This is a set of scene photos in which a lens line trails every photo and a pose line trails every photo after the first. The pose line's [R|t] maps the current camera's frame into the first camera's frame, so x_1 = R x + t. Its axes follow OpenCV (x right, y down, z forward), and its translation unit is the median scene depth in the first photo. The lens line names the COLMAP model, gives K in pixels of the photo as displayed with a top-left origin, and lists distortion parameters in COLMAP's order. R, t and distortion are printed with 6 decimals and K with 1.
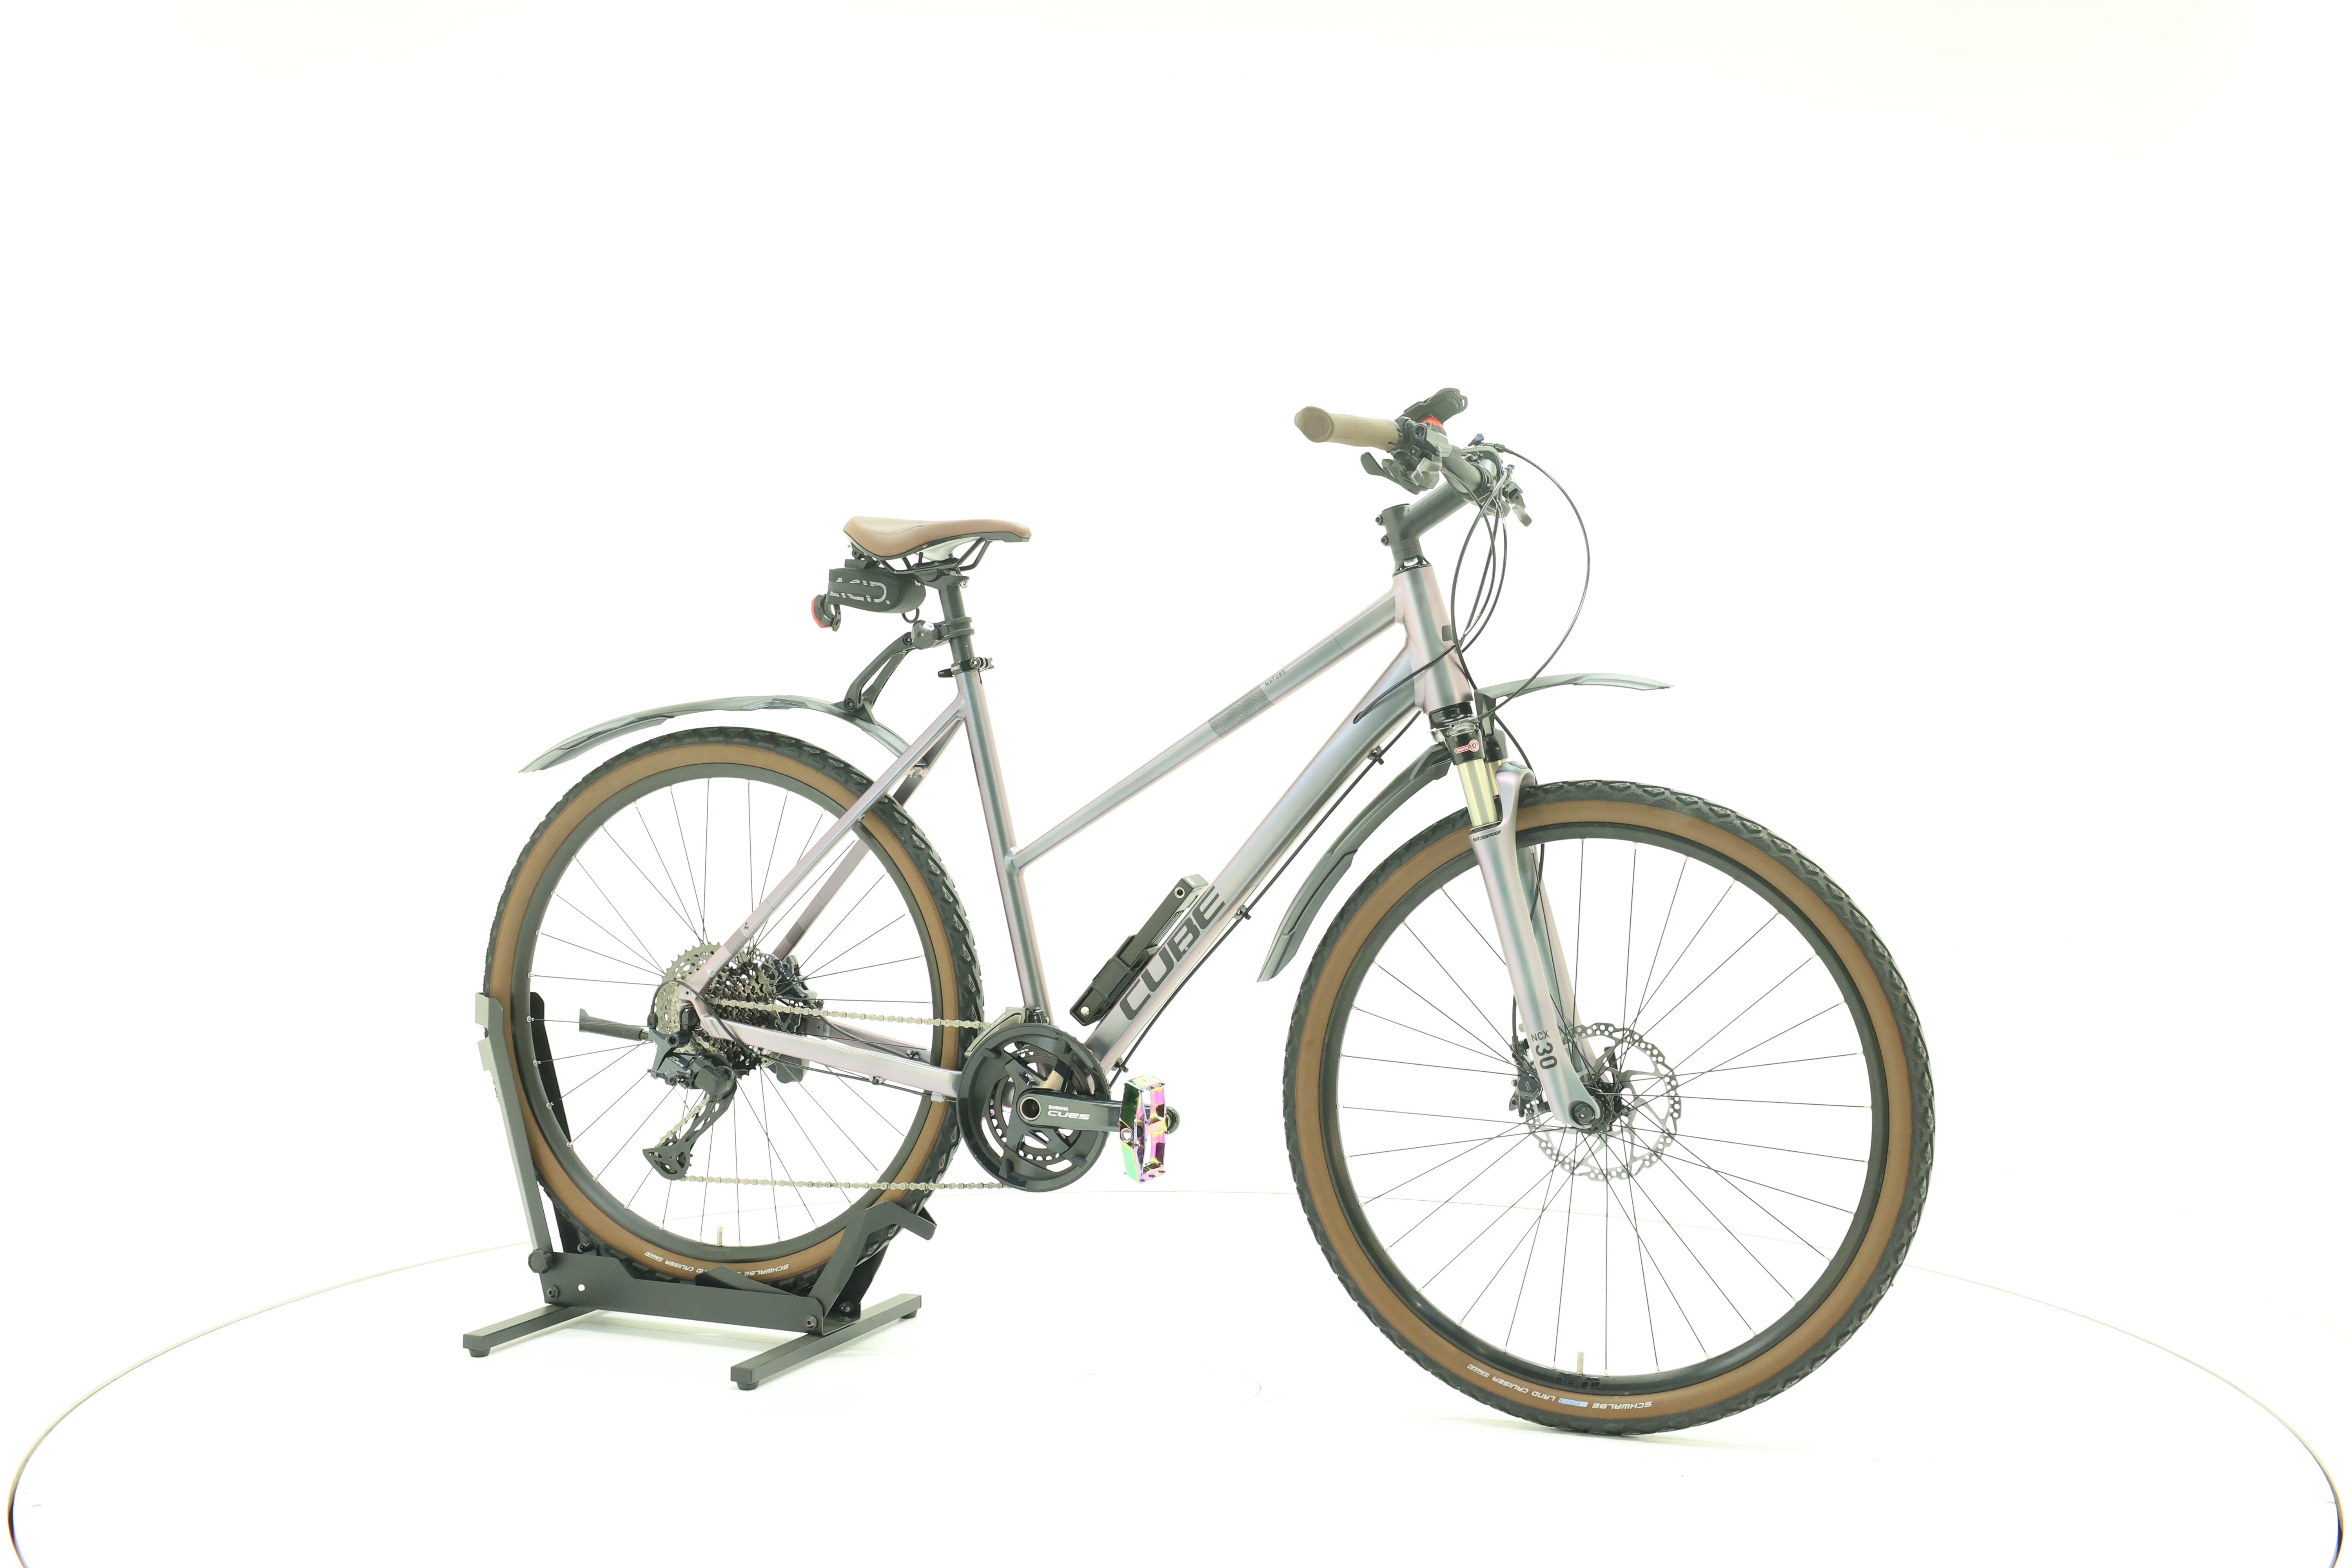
lens RADIAL K [[2526.0, 0, 1172.6], [0, 2526.0, 791.6], [0, 0, 1]] dist [-0.010754, 0.000000]
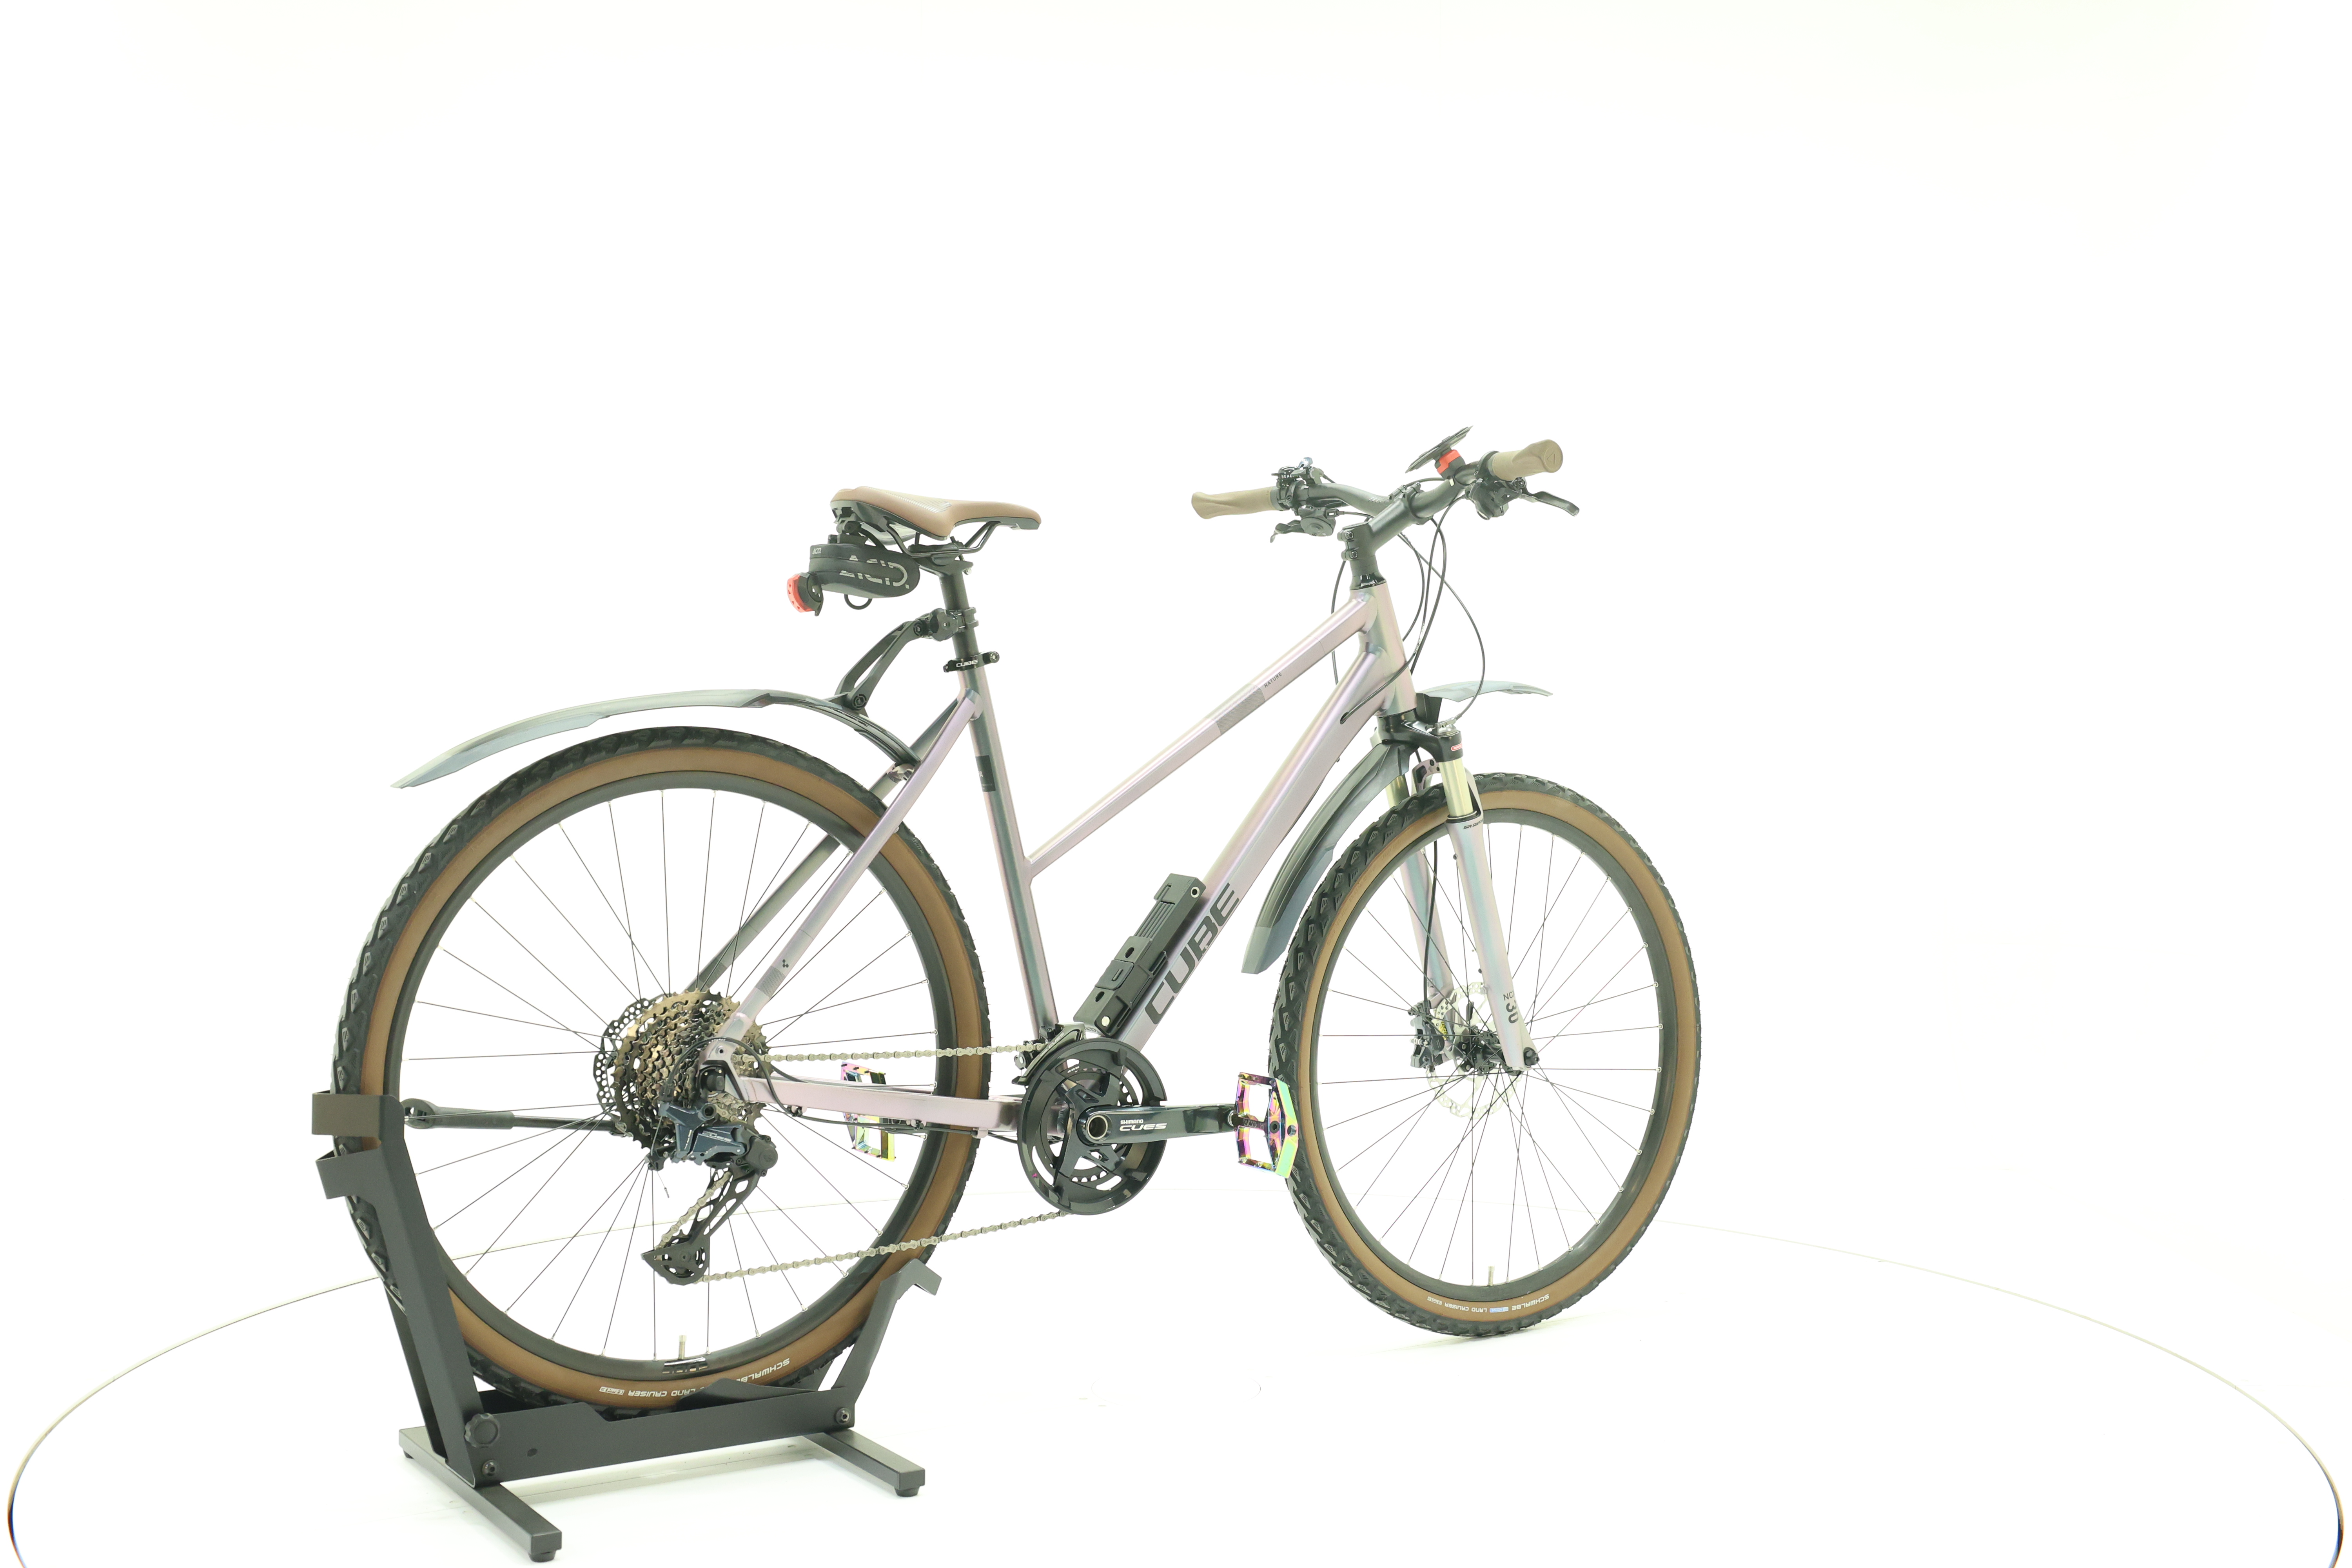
lens RADIAL K [[2526.0, 0, 1177.0], [0, 2526.0, 780.7], [0, 0, 1]] dist [-0.010754, 0.000000]
pose [[0.567444, -0.018122, 0.823213, -0.799152], [0.018762, 0.999783, 0.009076, -0.013078], [-0.823198, 0.010295, 0.567660, 0.420878]]
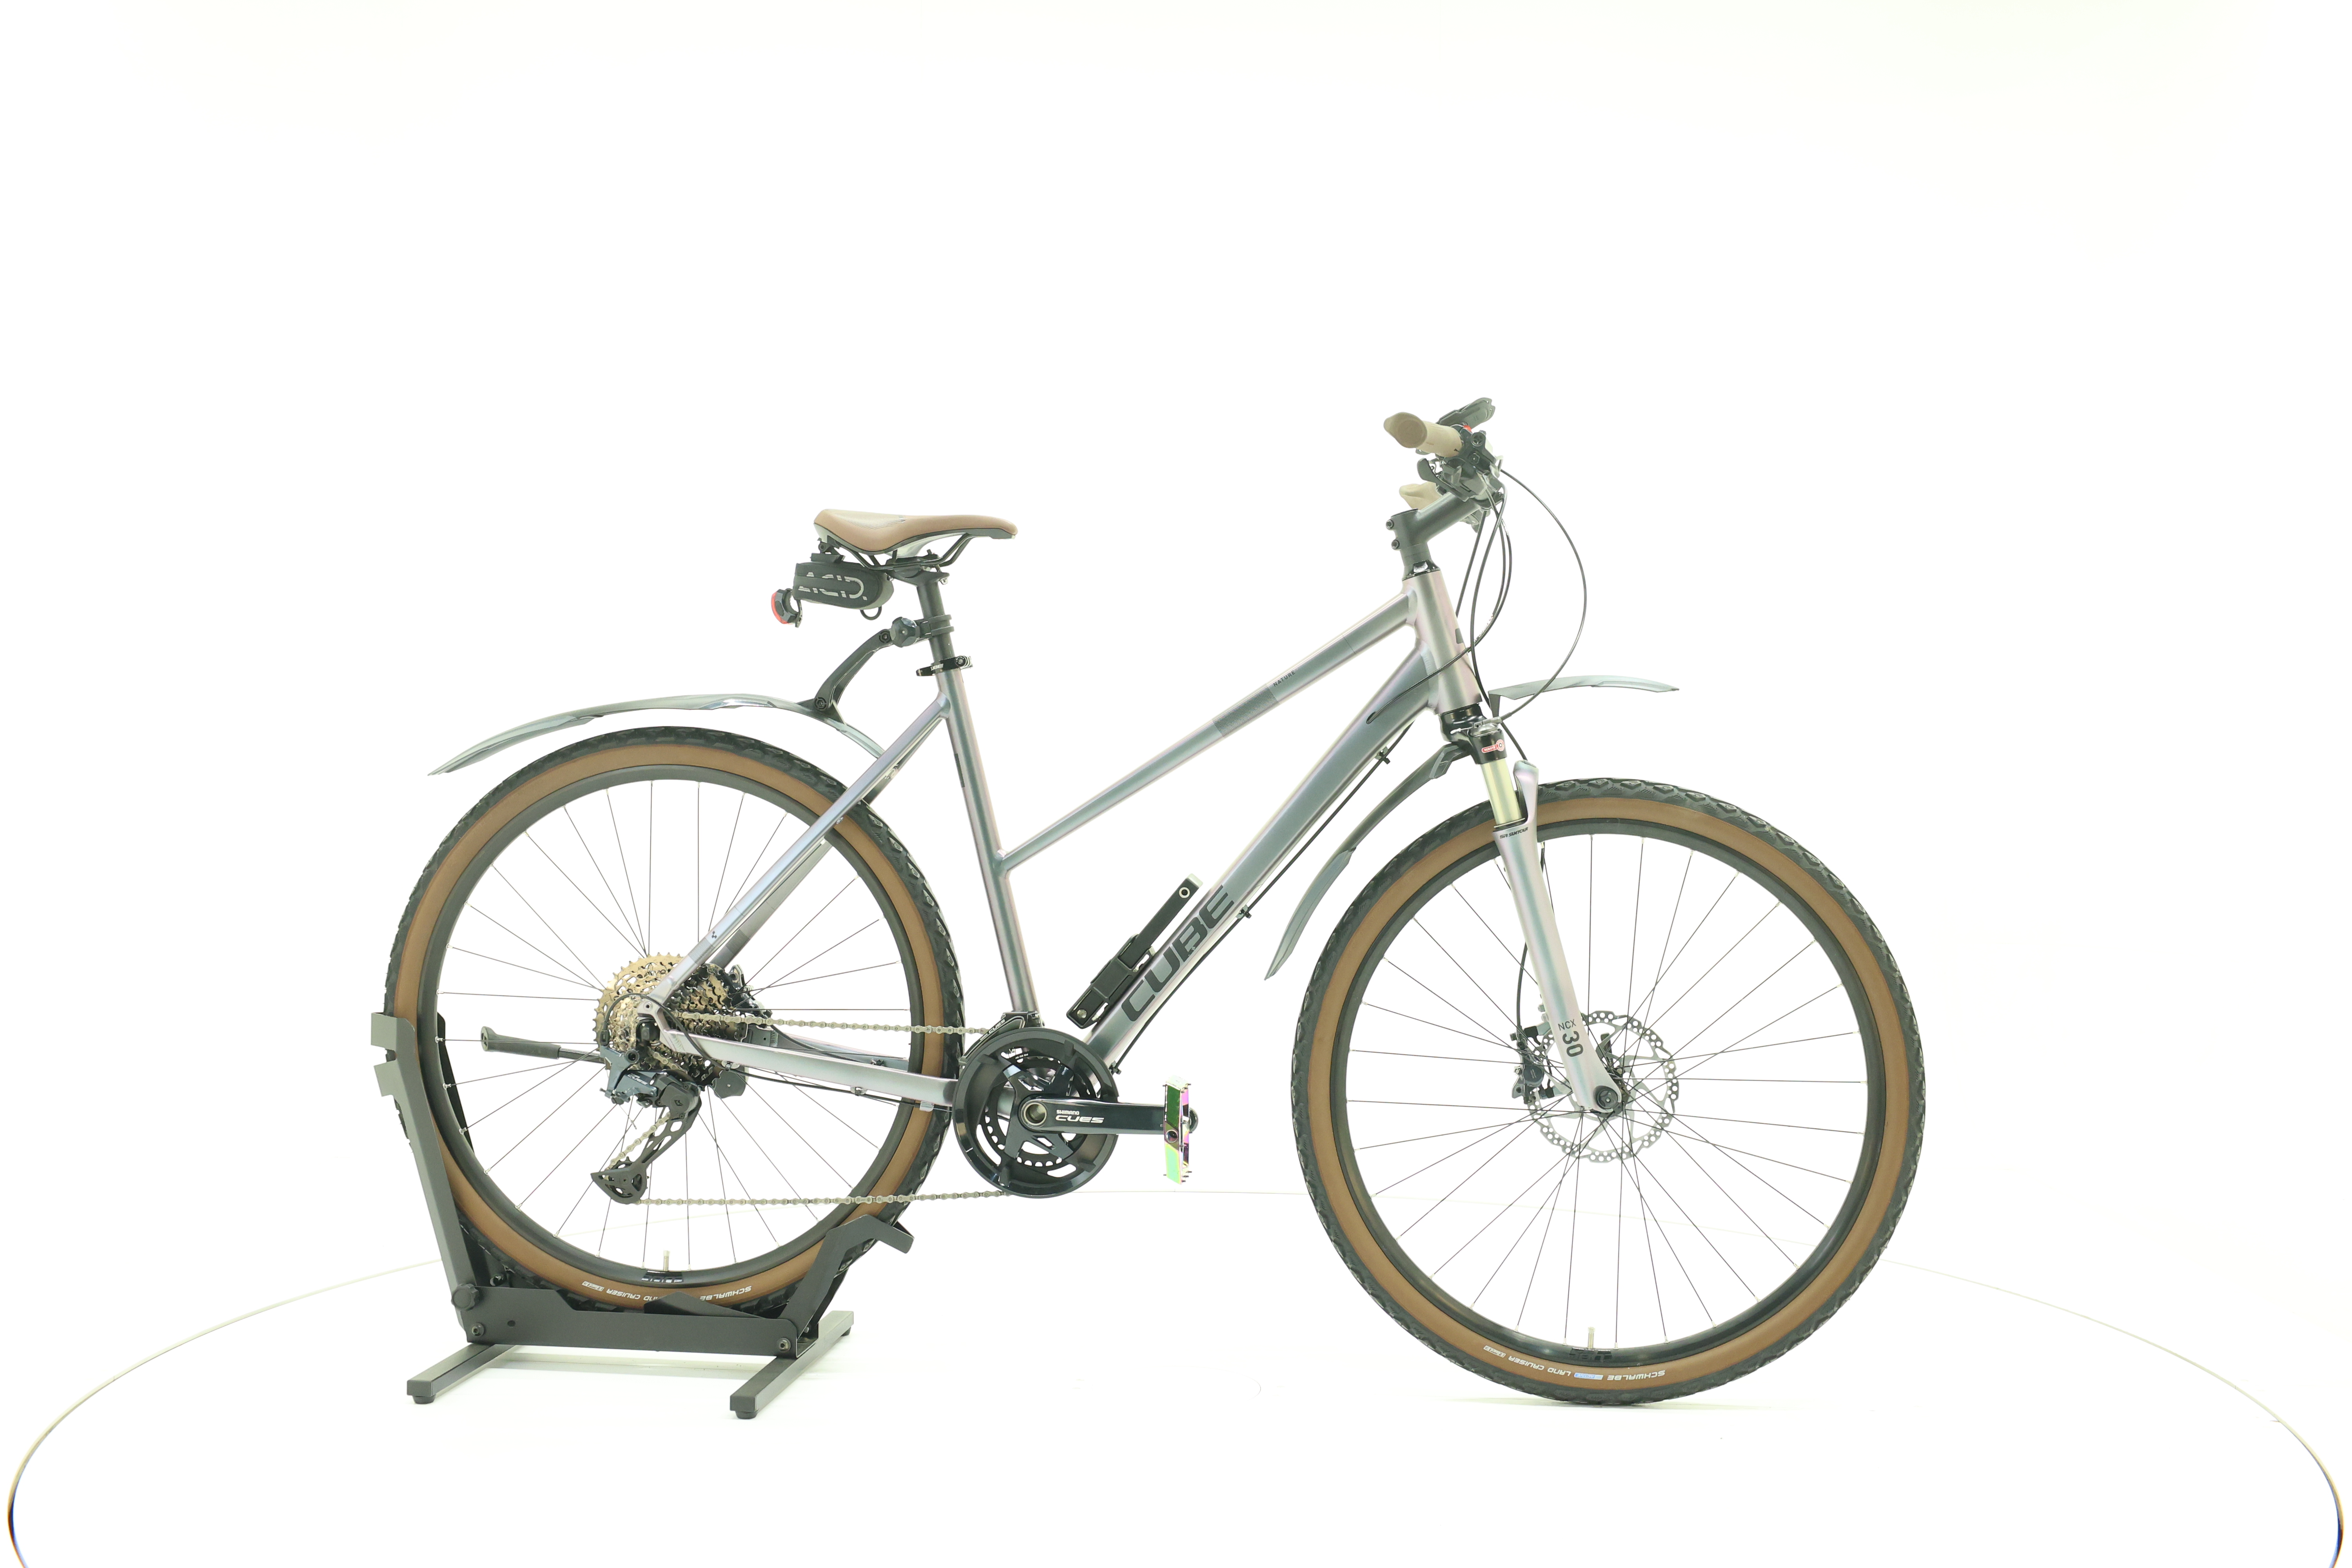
lens RADIAL K [[2526.0, 0, 1173.7], [0, 2526.0, 786.4], [0, 0, 1]] dist [-0.010754, 0.000000]
pose [[0.968831, -0.005875, 0.247652, -0.240477], [0.005927, 0.999982, 0.000536, -0.002527], [-0.247651, 0.000949, 0.968849, 0.030555]]
